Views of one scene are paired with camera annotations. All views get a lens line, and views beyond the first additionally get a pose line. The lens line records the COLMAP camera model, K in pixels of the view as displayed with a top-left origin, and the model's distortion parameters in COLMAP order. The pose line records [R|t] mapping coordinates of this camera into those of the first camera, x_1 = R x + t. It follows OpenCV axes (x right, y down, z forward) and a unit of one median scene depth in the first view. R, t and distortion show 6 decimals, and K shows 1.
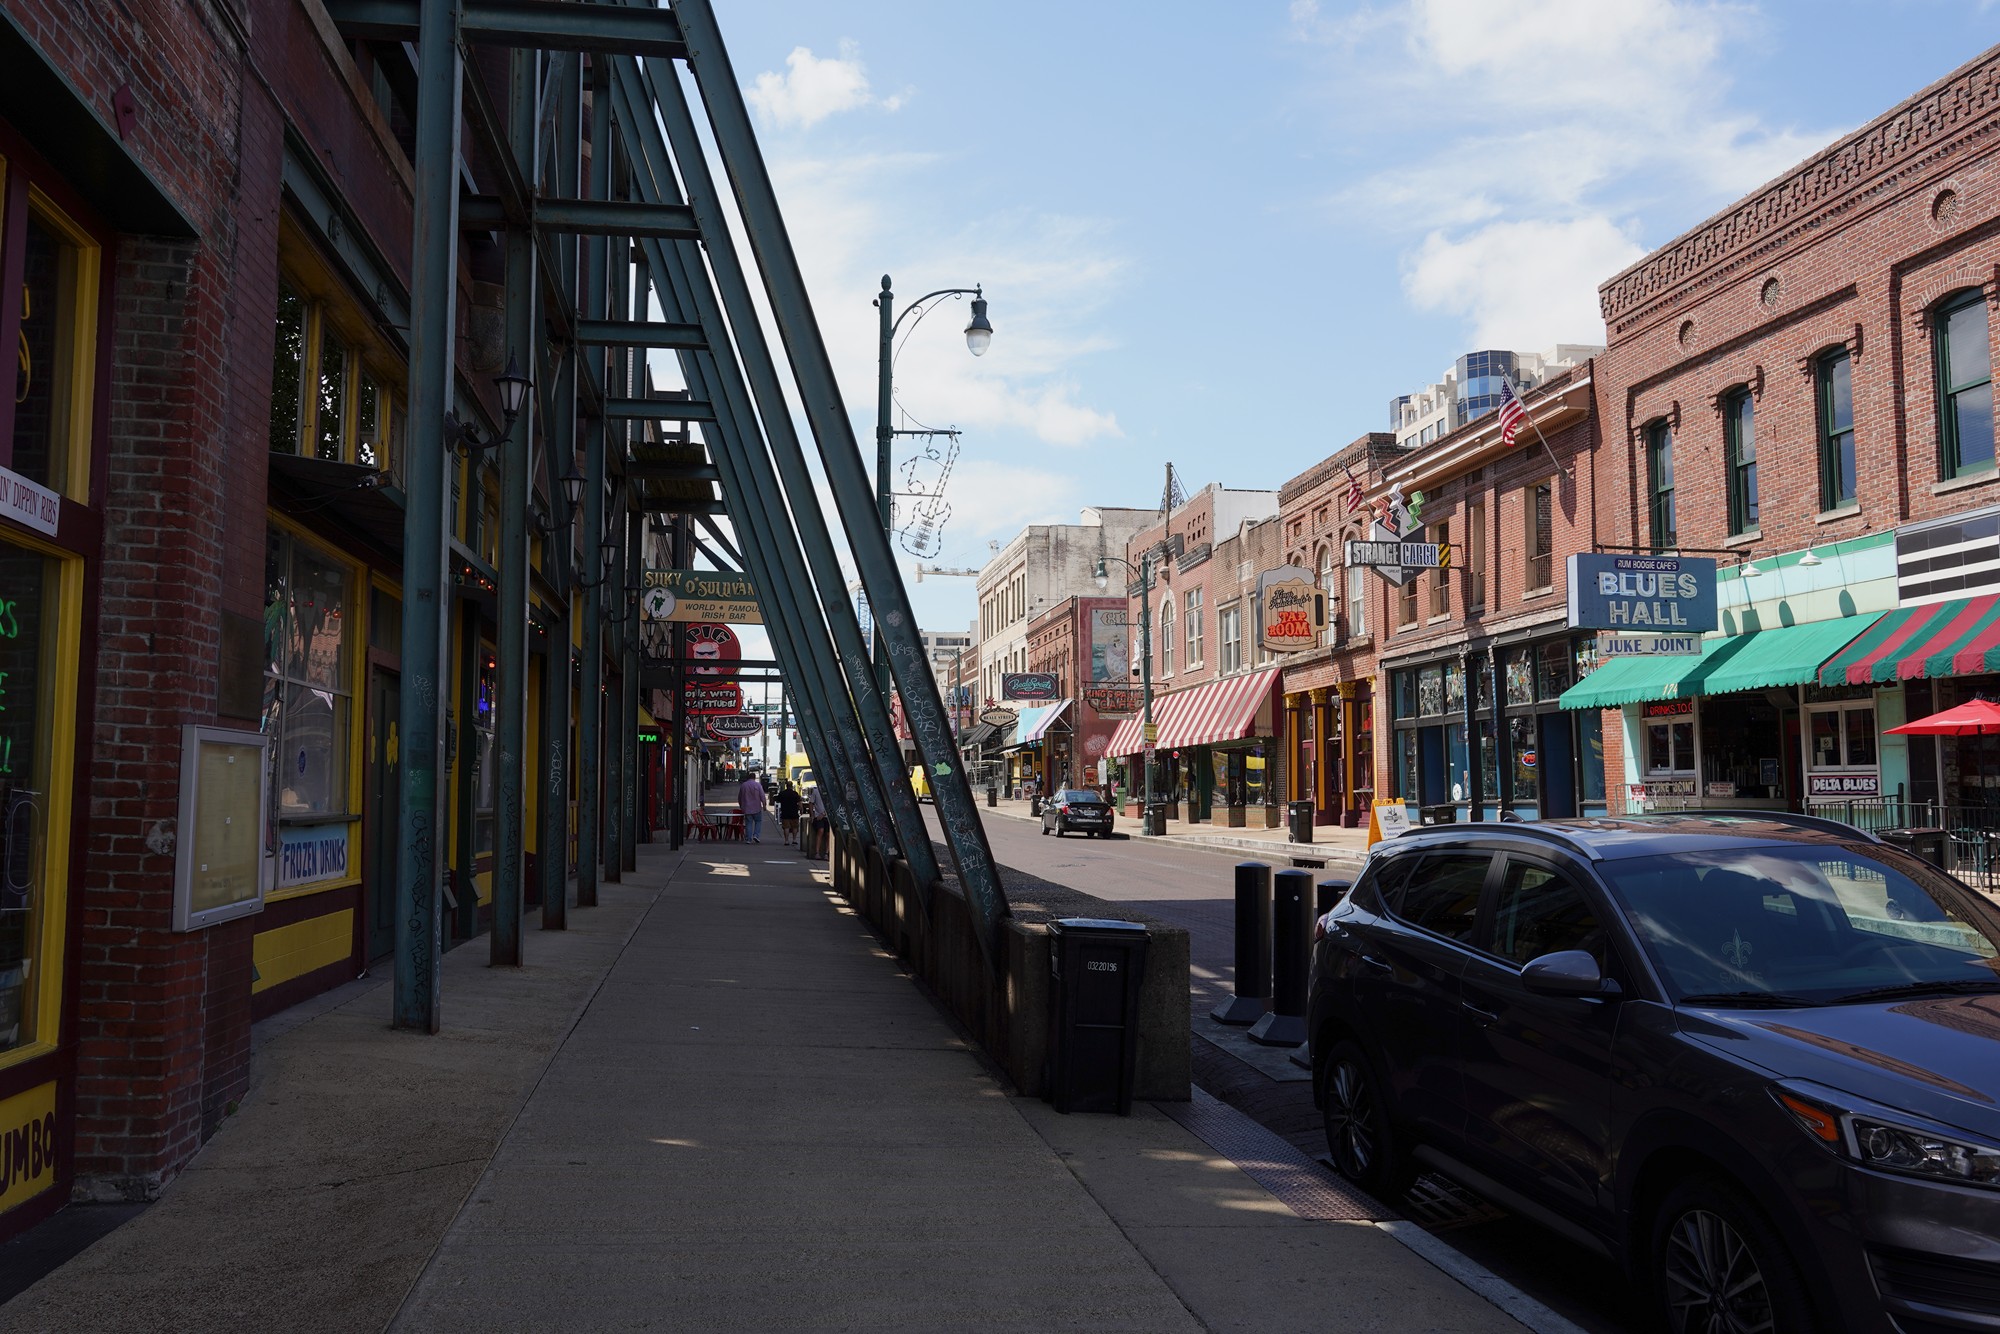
lens RADIAL K [[1572.5, 0, 1000.8], [0, 1572.5, 680.6], [0, 0, 1]] dist [-0.017435, 0.014209]
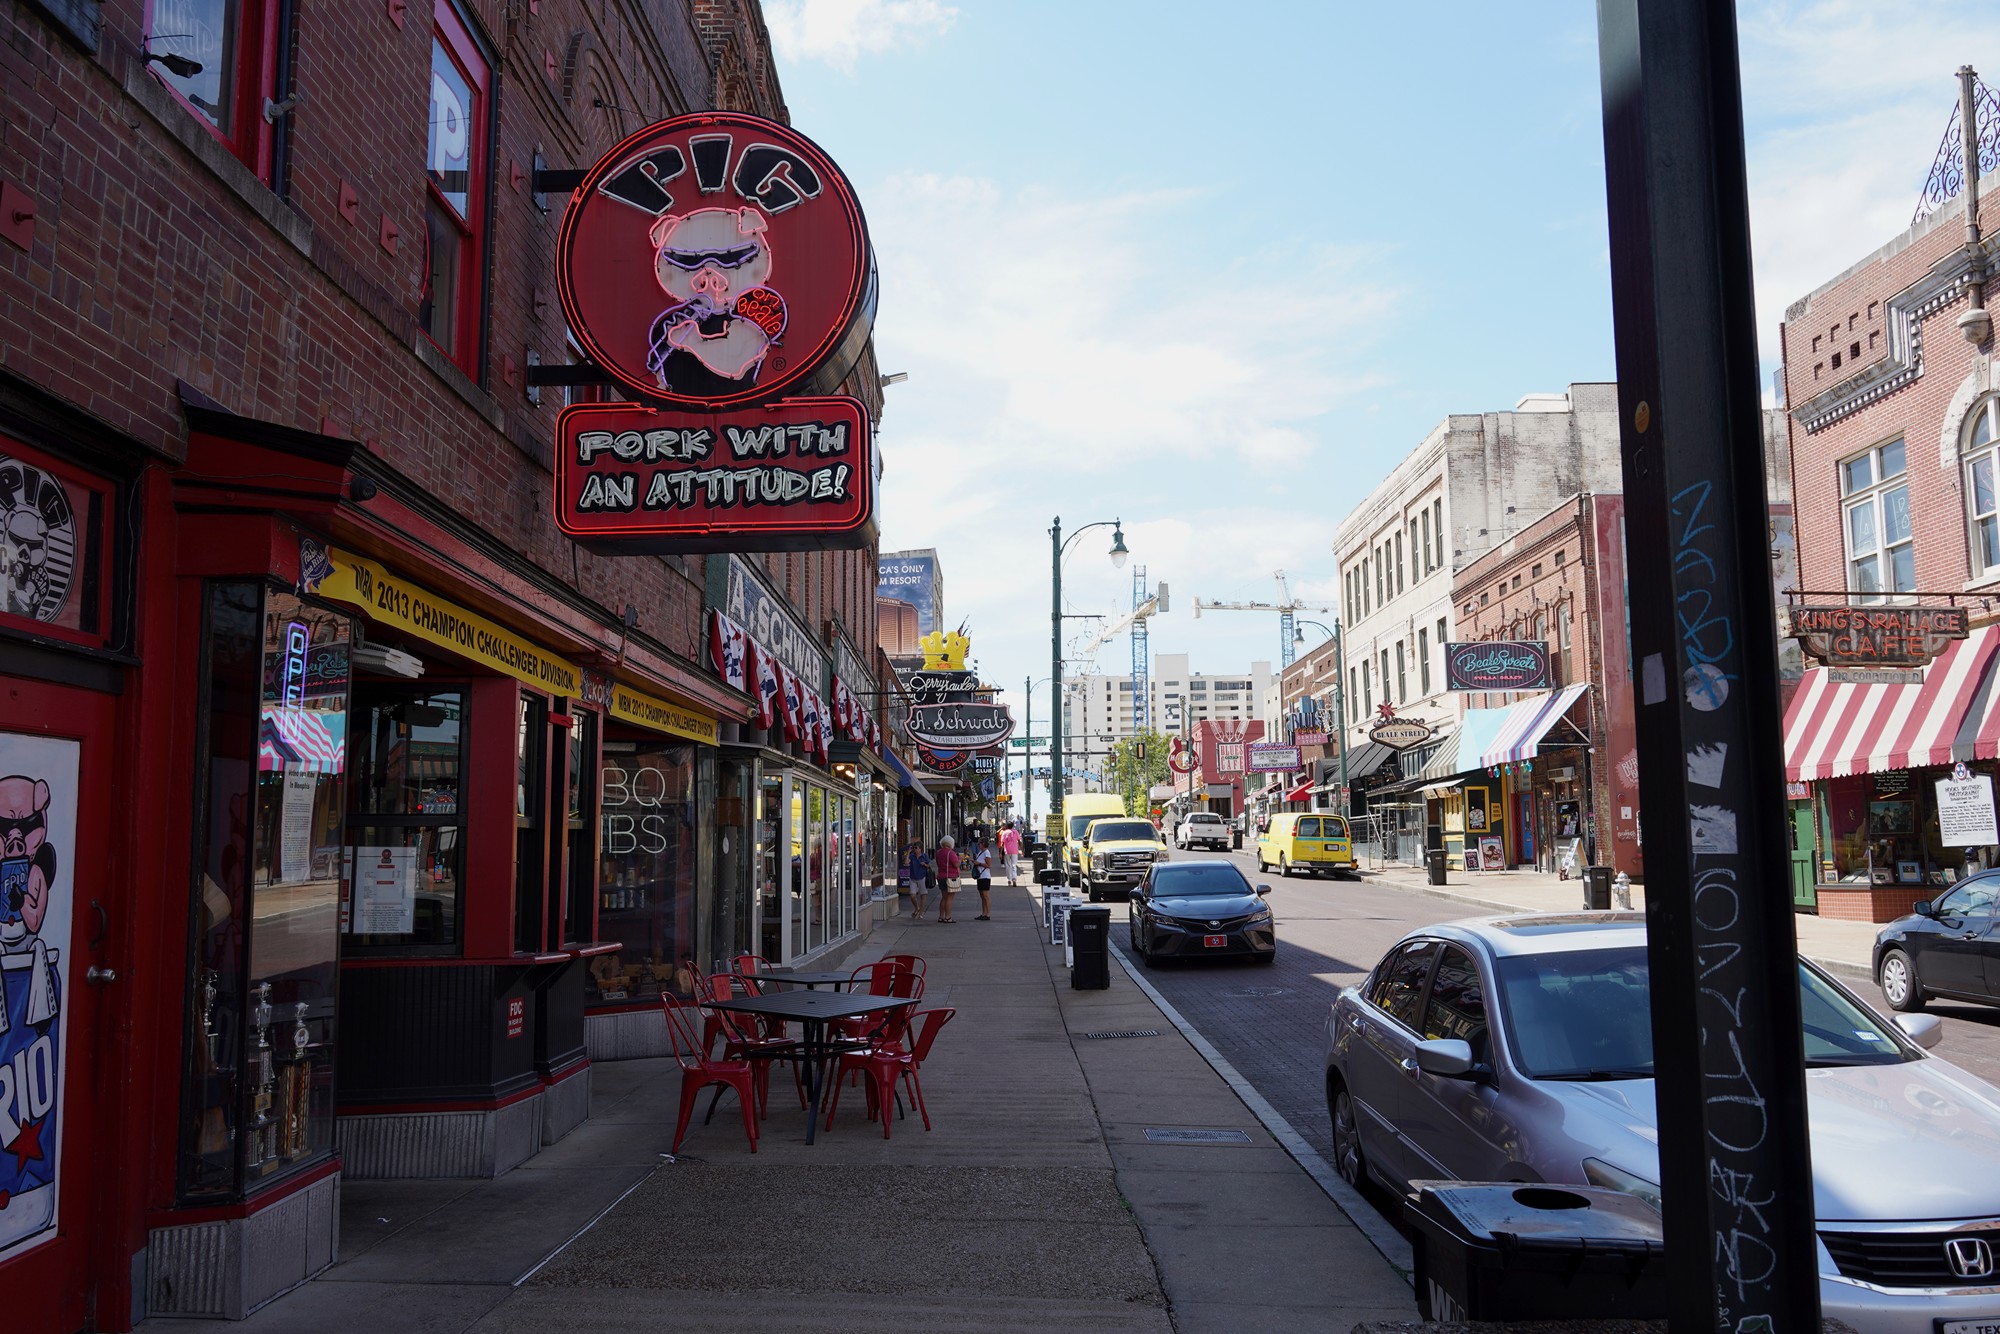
lens RADIAL K [[1572.5, 0, 1010.2], [0, 1572.5, 669.8], [0, 0, 1]] dist [-0.017435, 0.014209]
pose [[0.986651, -0.021854, -0.161377, -0.055146], [0.014825, 0.998893, -0.044633, 0.024714], [0.162173, 0.041645, 0.985883, 0.389877]]
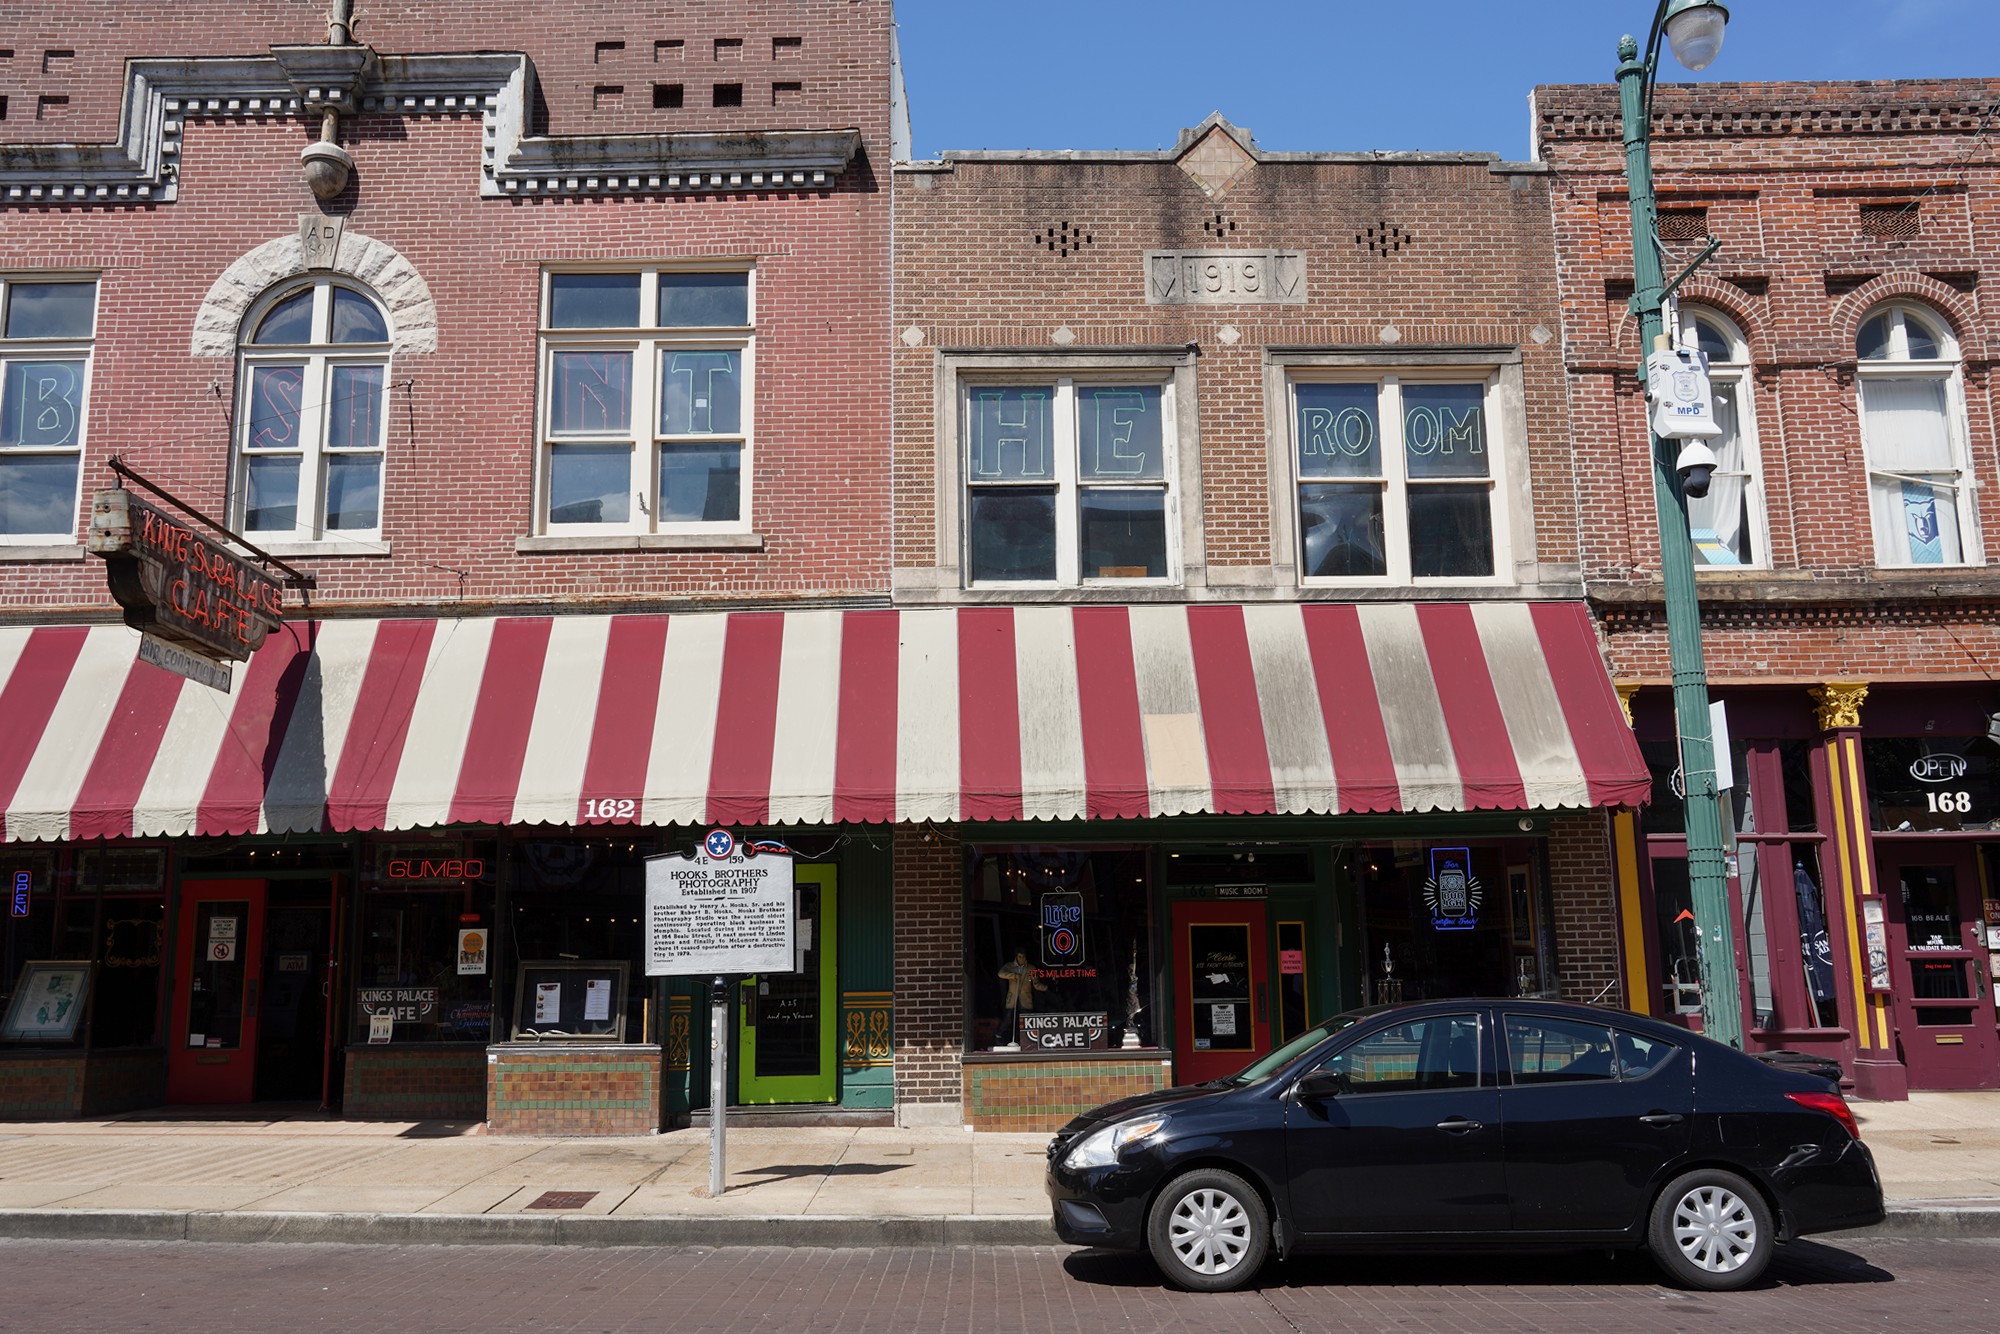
lens RADIAL K [[1572.5, 0, 999.9], [0, 1572.5, 664.4], [0, 0, 1]] dist [-0.017435, 0.014209]
pose [[0.158785, 0.180111, 0.970746, -0.084643], [-0.056030, 0.983279, -0.173272, 0.038160], [-0.985722, -0.026878, 0.166221, 0.593649]]
